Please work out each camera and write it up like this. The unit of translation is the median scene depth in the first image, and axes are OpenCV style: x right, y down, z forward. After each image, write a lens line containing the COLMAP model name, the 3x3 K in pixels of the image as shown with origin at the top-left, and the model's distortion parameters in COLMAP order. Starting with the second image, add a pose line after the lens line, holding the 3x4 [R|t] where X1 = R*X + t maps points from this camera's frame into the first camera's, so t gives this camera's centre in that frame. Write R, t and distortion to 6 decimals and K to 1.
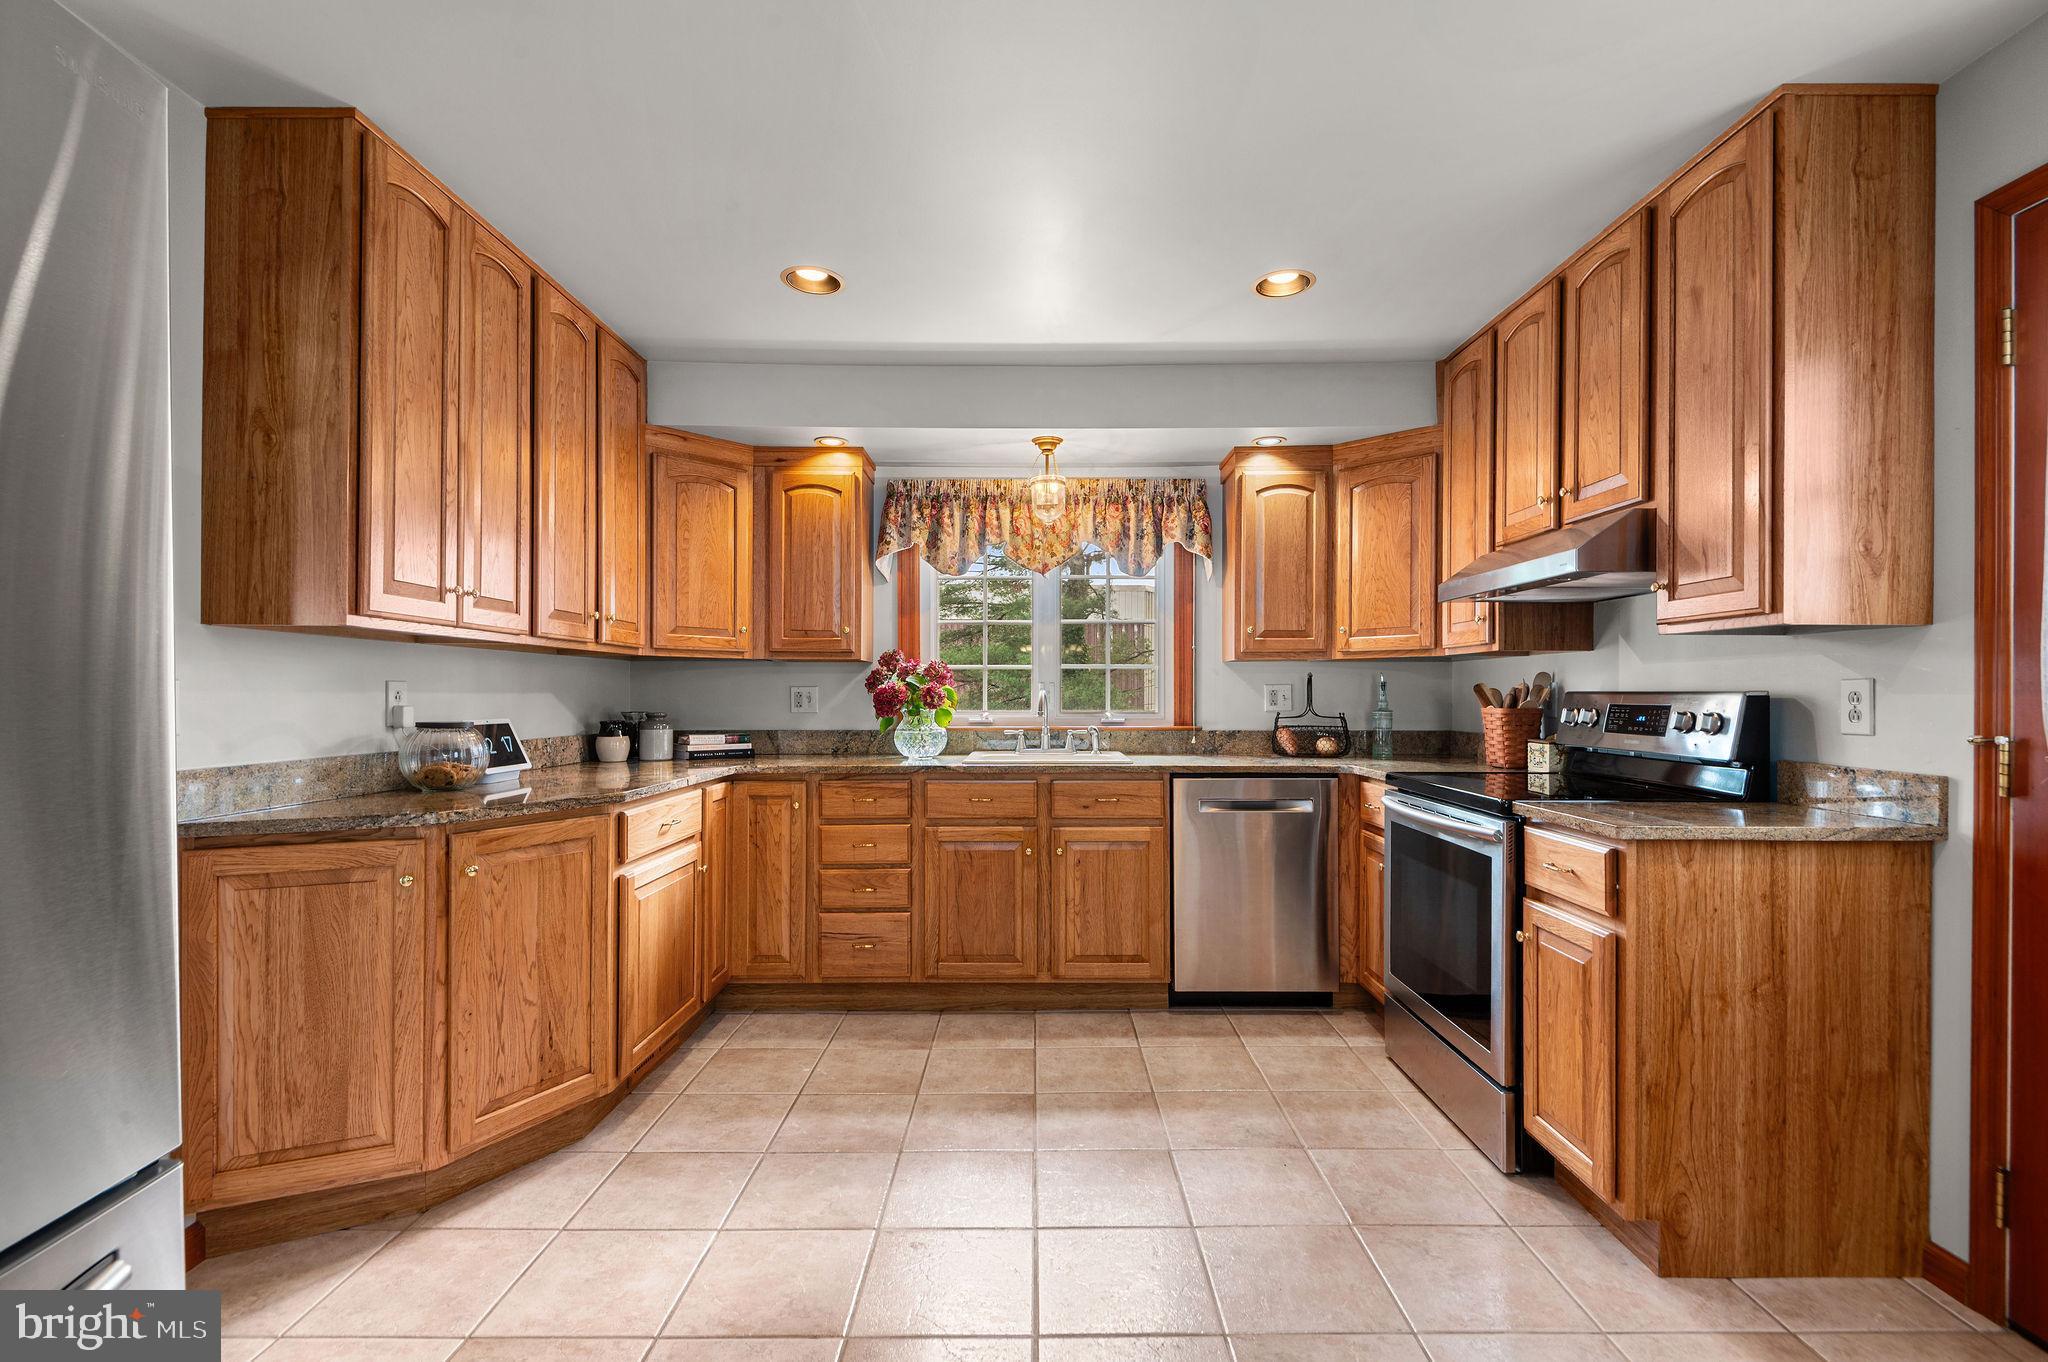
lens RADIAL K [[942.5, 0, 1029.4], [0, 942.5, 687.6], [0, 0, 1]] dist [0.014997, -0.015180]
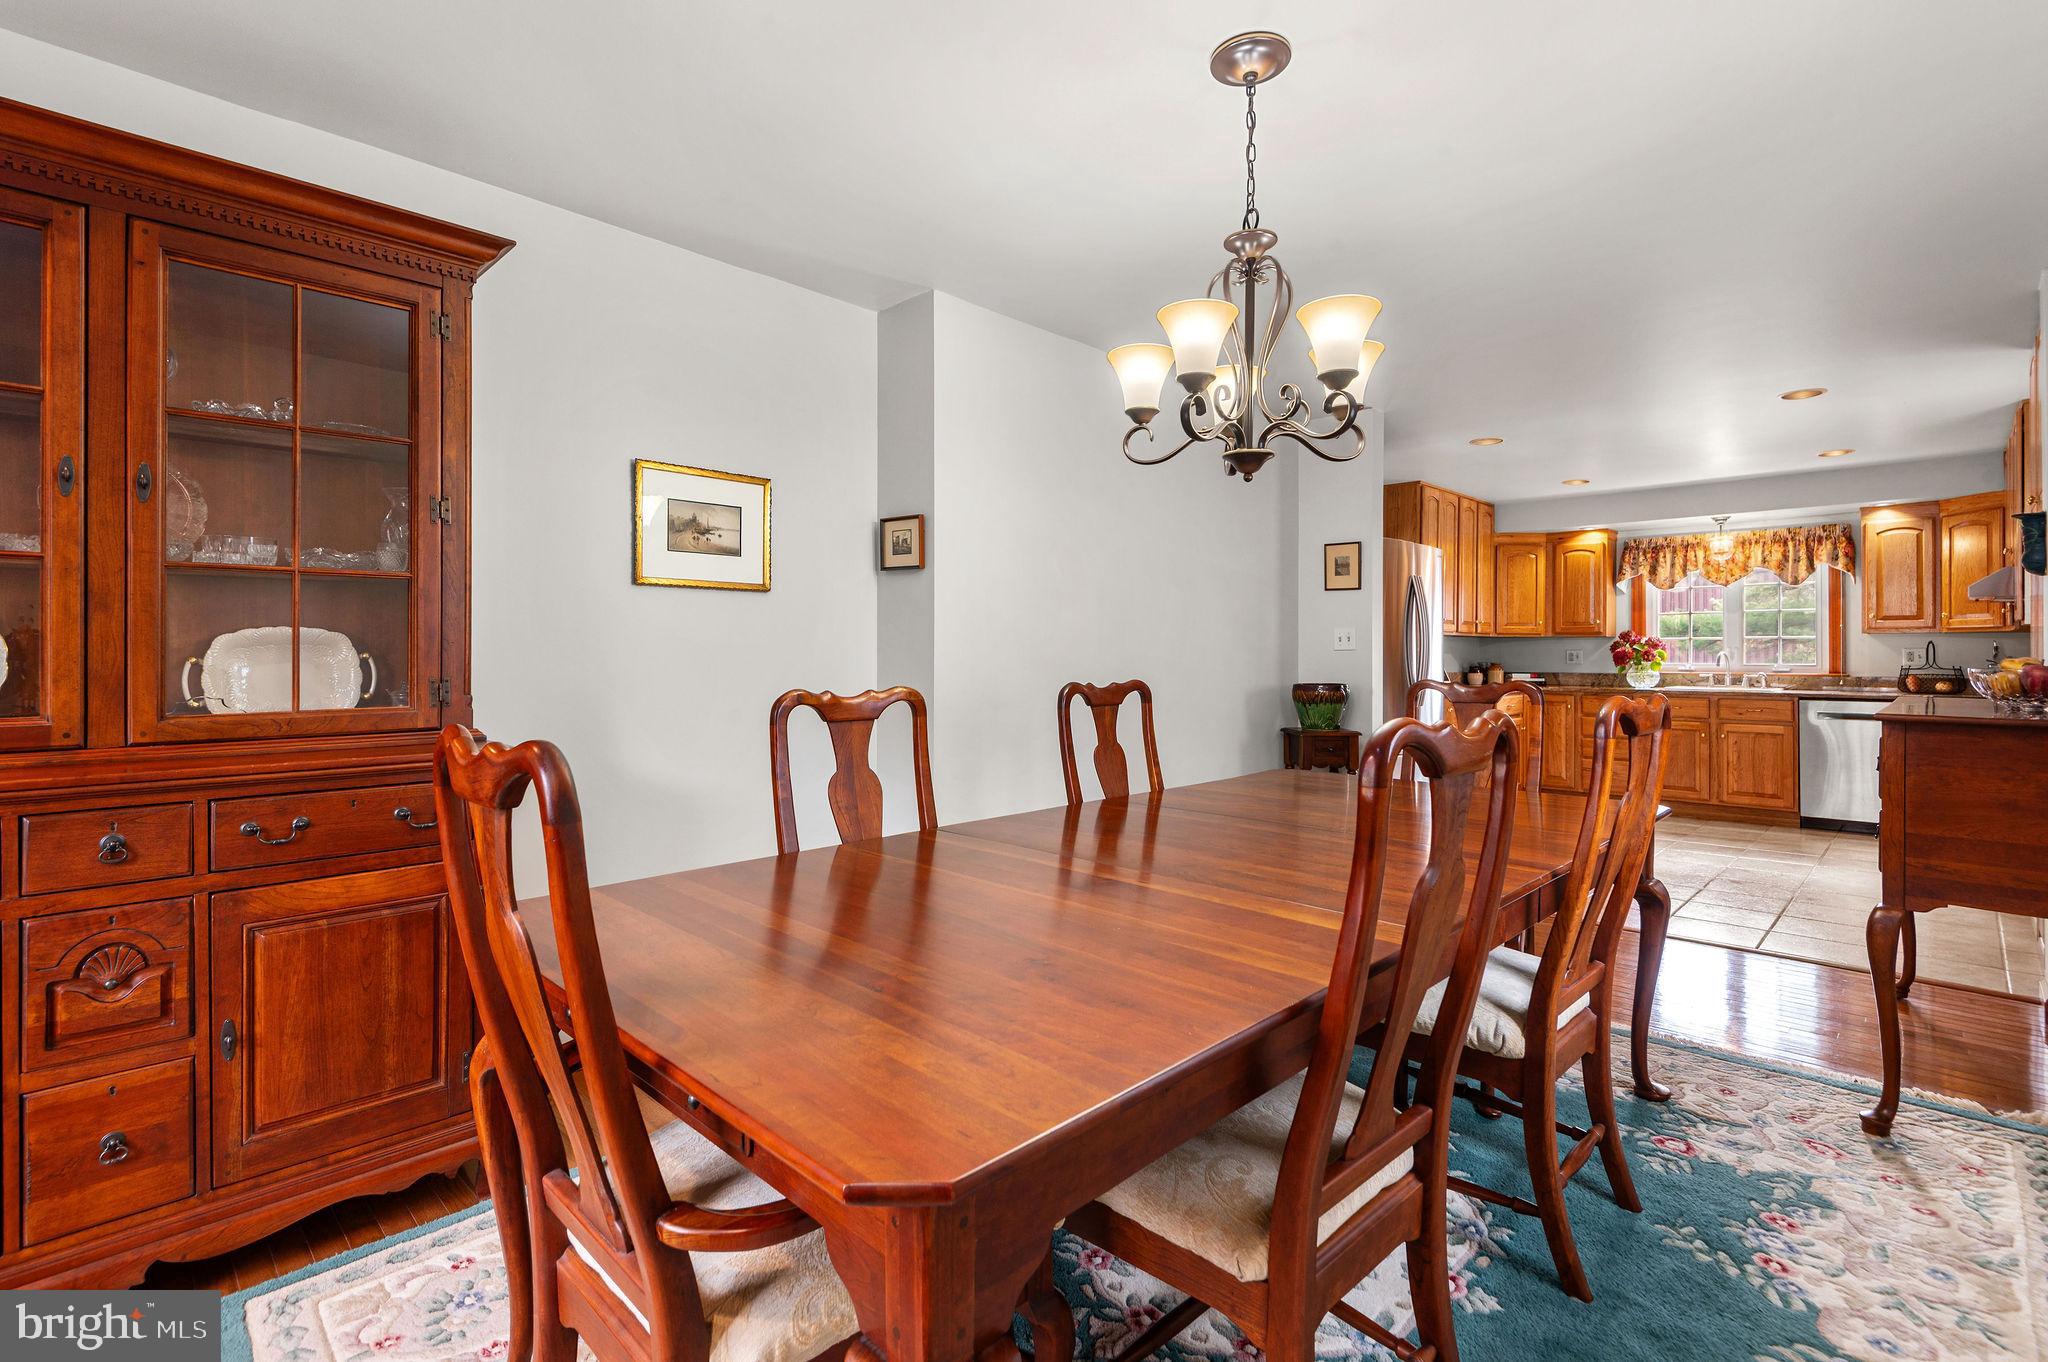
lens RADIAL K [[929.4, 0, 1032.0], [0, 929.4, 651.8], [0, 0, 1]] dist [0.018770, -0.016532]
pose [[0.716339, -0.000272, -0.697753, 0.330973], [0.002768, 0.999993, 0.002452, -0.005846], [0.697747, -0.003688, 0.716335, -1.264655]]
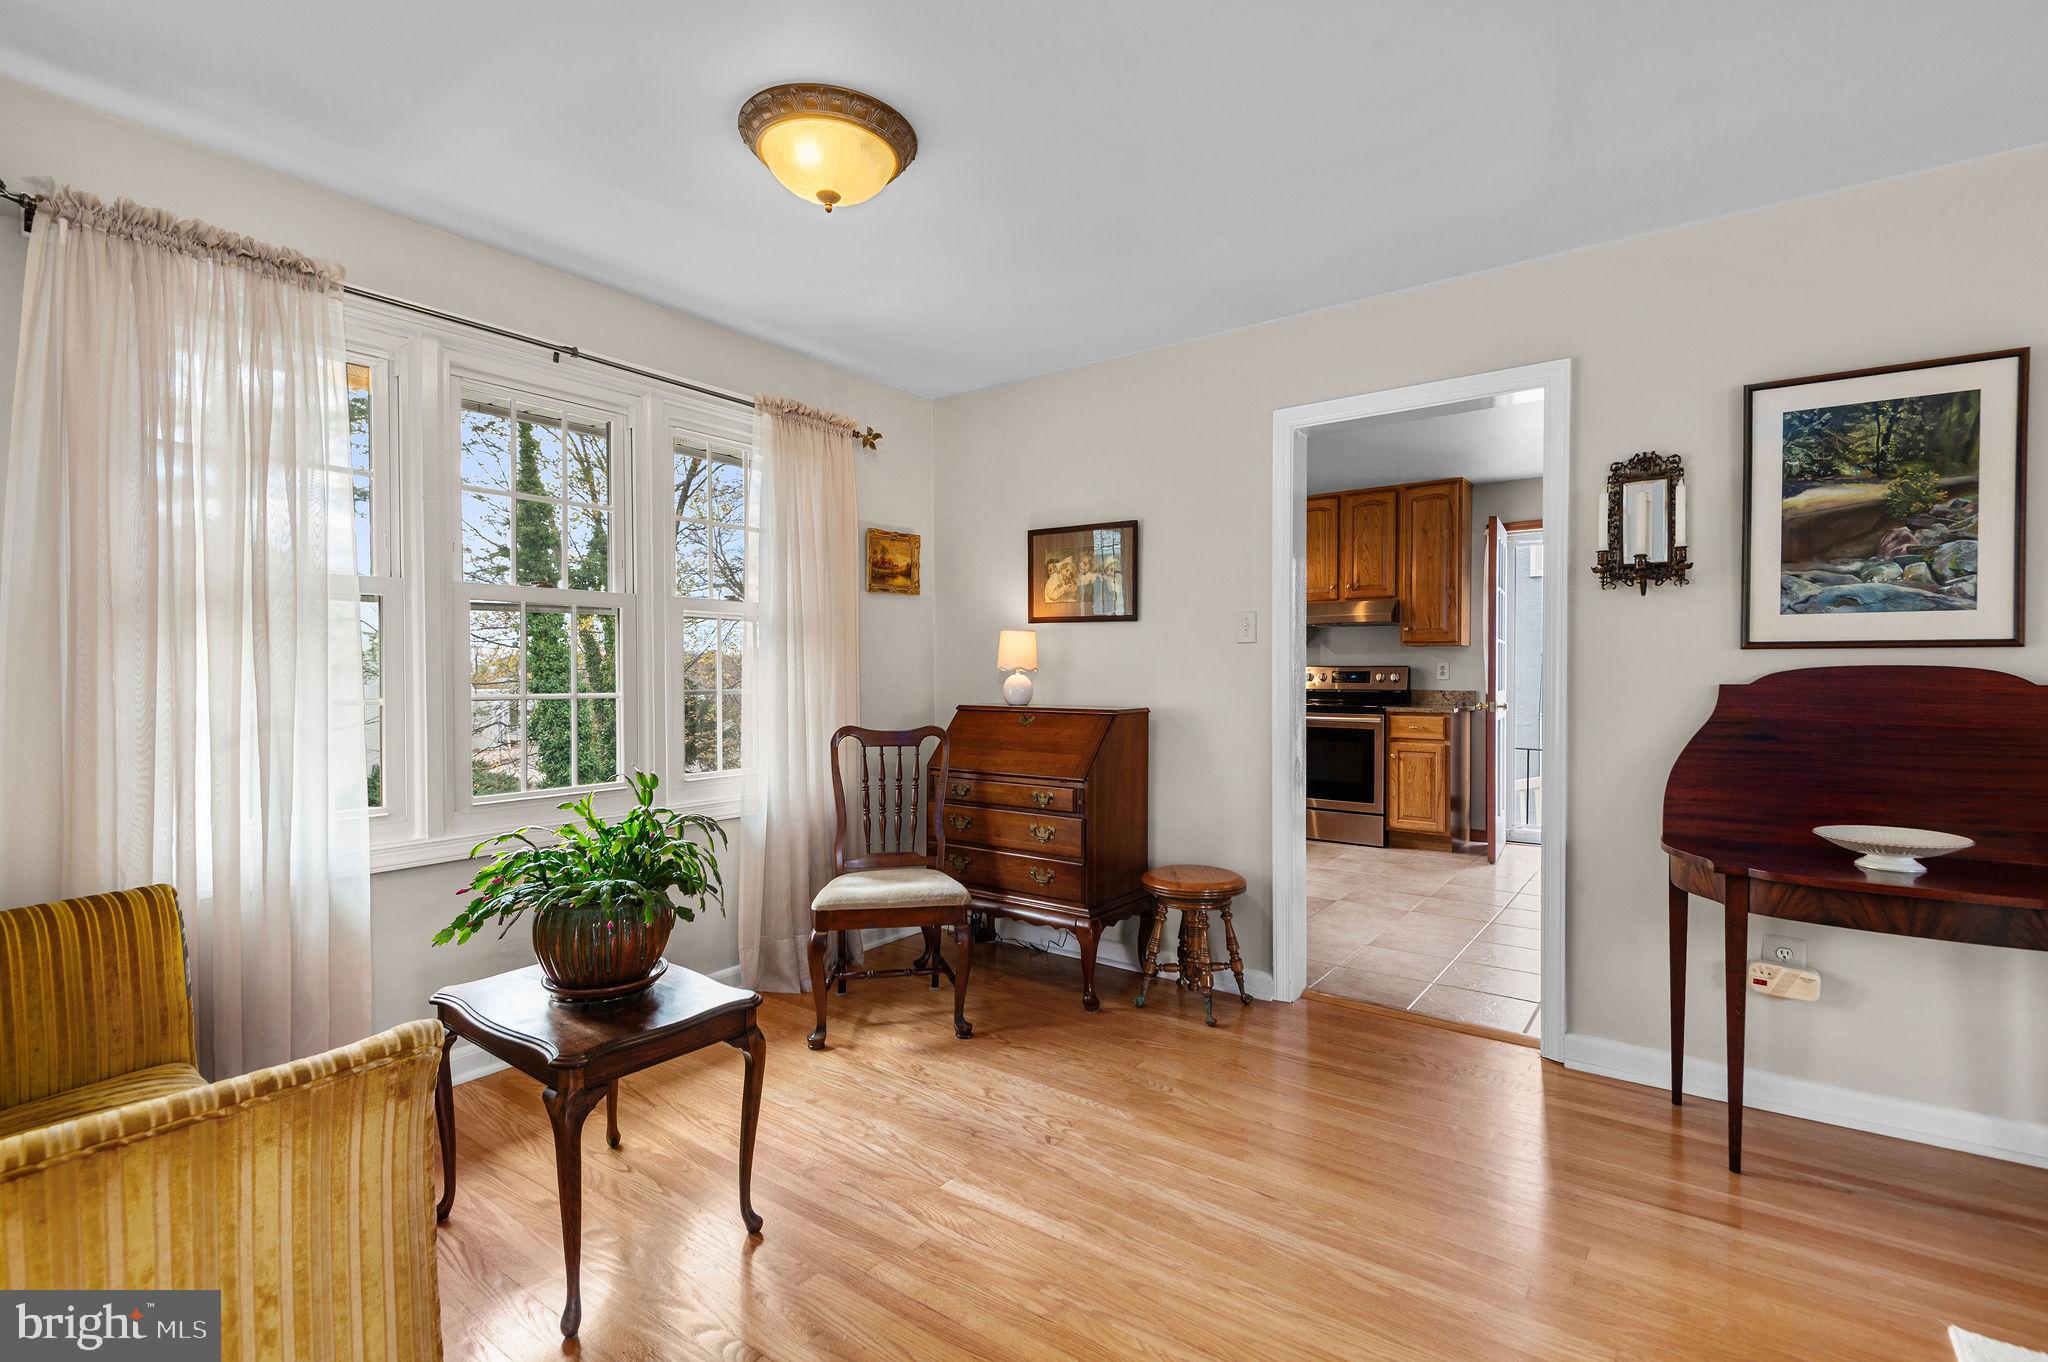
lens RADIAL K [[942.5, 0, 1029.4], [0, 942.5, 687.6], [0, 0, 1]] dist [0.014997, -0.015180]
pose [[0.588255, -0.016505, 0.808507, -1.402623], [-0.002074, 0.999758, 0.021918, 0.005634], [-0.808673, -0.014570, 0.588078, 0.155189]]
